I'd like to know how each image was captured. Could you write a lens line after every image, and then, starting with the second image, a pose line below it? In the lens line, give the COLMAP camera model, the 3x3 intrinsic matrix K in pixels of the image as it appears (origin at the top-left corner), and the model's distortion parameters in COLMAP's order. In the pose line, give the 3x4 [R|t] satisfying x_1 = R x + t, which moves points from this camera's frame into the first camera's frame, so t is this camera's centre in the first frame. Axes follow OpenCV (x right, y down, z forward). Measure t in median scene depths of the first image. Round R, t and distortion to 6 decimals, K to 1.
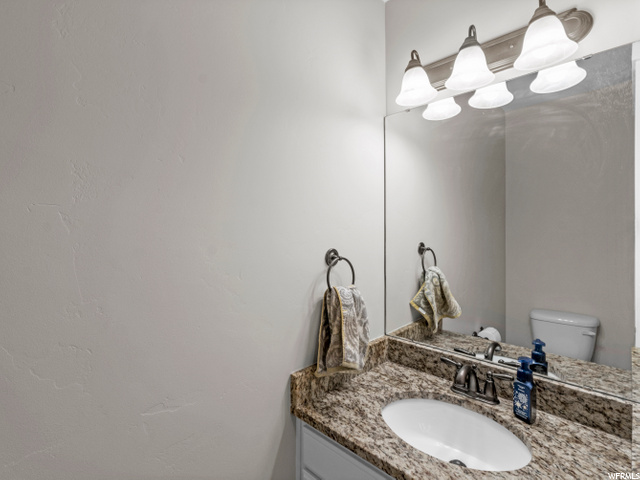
lens RADIAL K [[313.4, 0, 324.1], [0, 313.4, 240.5], [0, 0, 1]] dist [-0.001107, 0.000950]
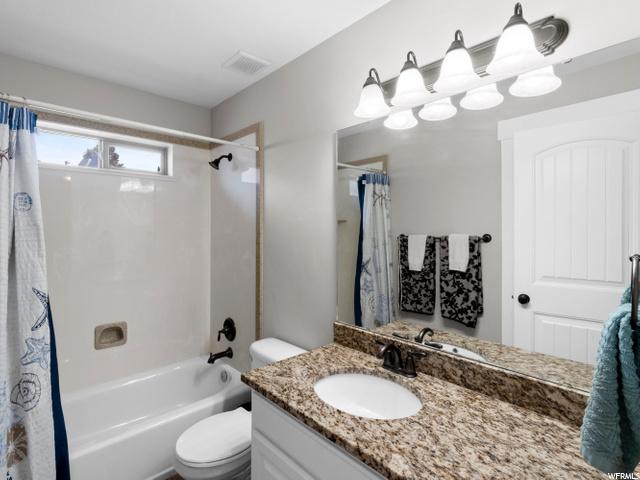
lens RADIAL K [[313.4, 0, 315.9], [0, 313.4, 236.7], [0, 0, 1]] dist [-0.001107, 0.000950]
pose [[0.999787, 0.005462, -0.019904, 0.073423], [-0.005658, 0.999936, -0.009770, 0.002327], [0.019850, 0.009880, 0.999754, -0.071842]]
